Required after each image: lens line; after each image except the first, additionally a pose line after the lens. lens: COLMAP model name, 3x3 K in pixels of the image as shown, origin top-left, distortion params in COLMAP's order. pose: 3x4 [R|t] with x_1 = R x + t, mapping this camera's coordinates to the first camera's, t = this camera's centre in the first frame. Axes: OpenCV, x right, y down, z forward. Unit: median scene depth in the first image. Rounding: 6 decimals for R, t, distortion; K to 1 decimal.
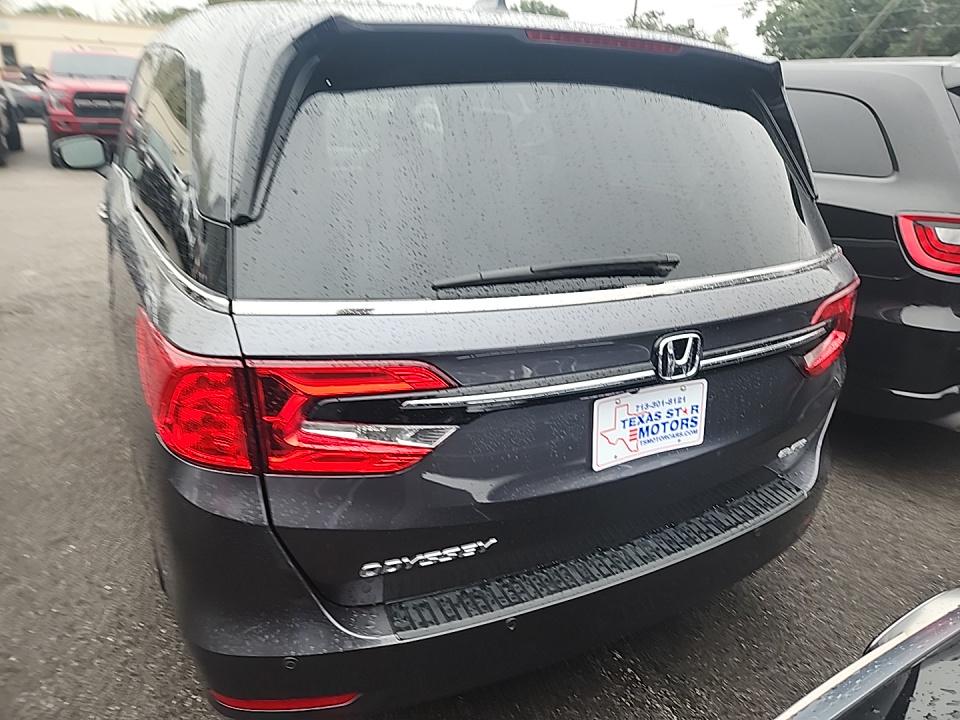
lens RADIAL K [[642.3, 0, 483.2], [0, 642.3, 372.7], [0, 0, 1]] dist [0.073931, -0.062662]
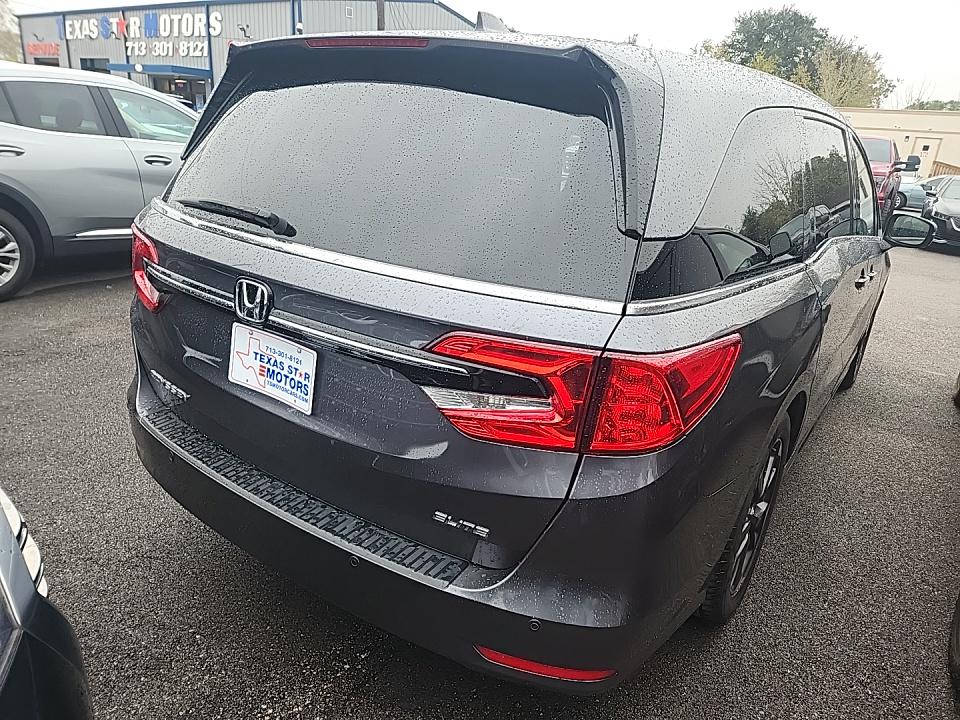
lens RADIAL K [[642.3, 0, 483.2], [0, 642.3, 372.7], [0, 0, 1]] dist [0.073931, -0.062662]
pose [[0.420946, 0.289951, -0.859496, 1.344581], [-0.386121, 0.914680, 0.119461, -0.182561], [0.820801, 0.281582, 0.496987, 0.735702]]
